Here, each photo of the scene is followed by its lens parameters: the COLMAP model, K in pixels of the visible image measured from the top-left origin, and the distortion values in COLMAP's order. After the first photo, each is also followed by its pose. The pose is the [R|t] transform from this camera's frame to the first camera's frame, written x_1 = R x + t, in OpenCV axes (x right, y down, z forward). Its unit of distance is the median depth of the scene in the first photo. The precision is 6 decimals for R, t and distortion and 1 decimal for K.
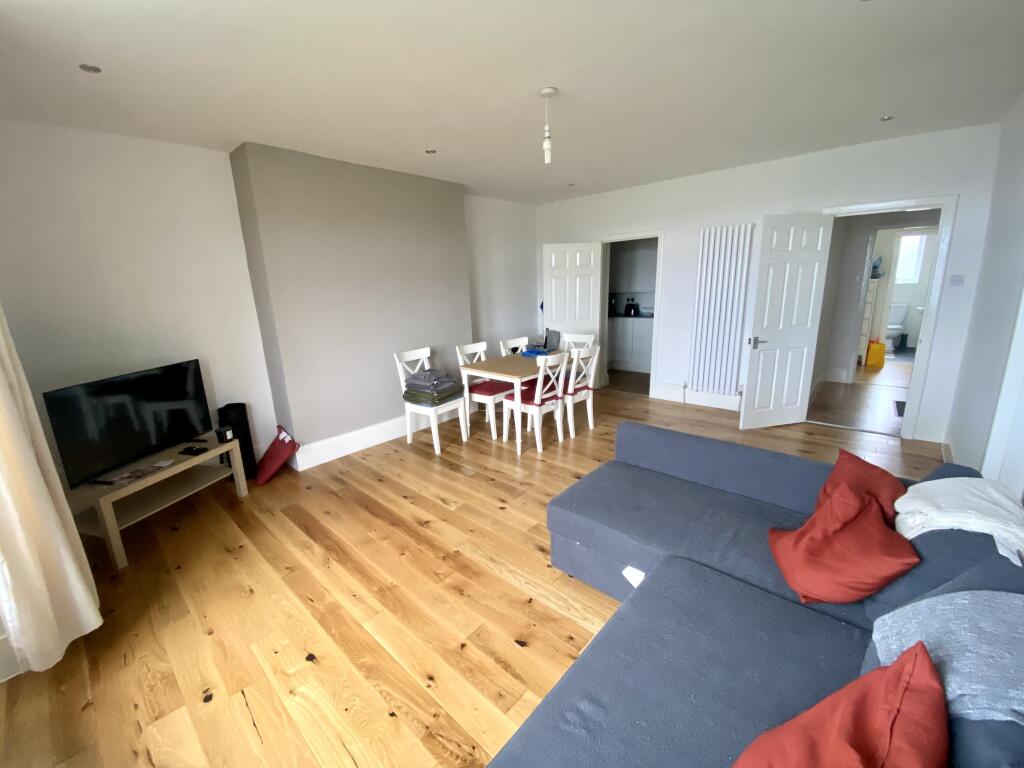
lens RADIAL K [[412.1, 0, 512.0], [0, 412.1, 384.0], [0, 0, 1]] dist [0.026698, -0.022320]
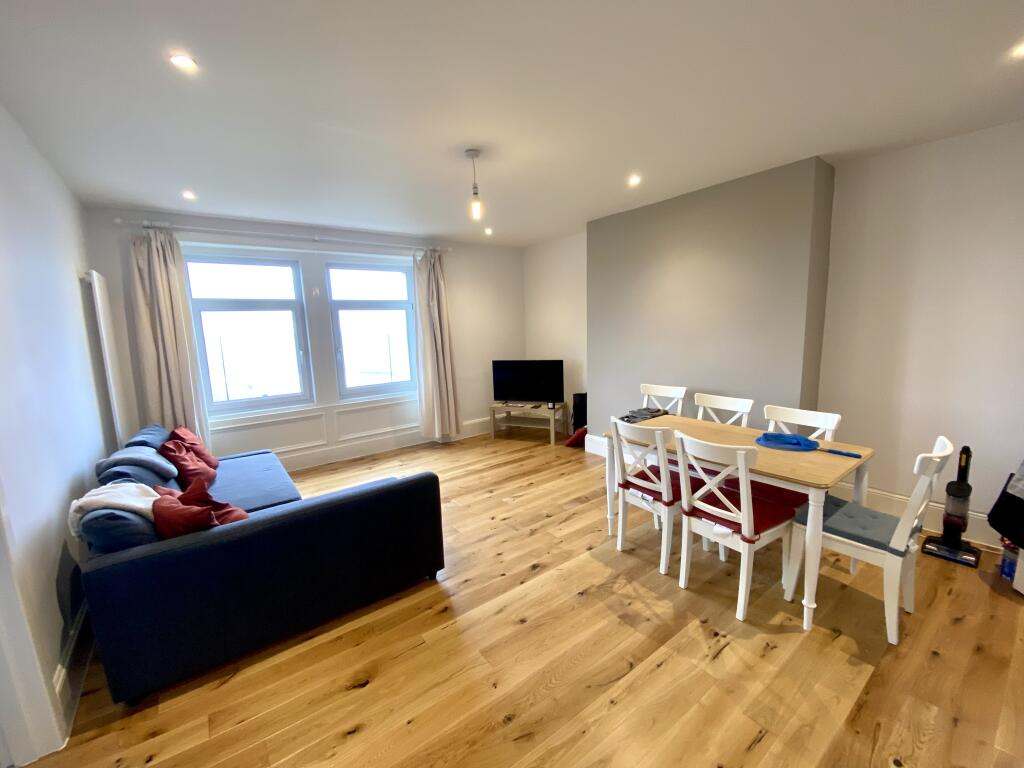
lens RADIAL K [[412.1, 0, 512.0], [0, 412.1, 384.0], [0, 0, 1]] dist [0.026698, -0.022320]
pose [[-0.193104, 0.179167, -0.964681, 1.021325], [-0.204445, 0.954259, 0.218155, -0.315101], [0.959642, 0.239351, -0.147642, 1.167627]]
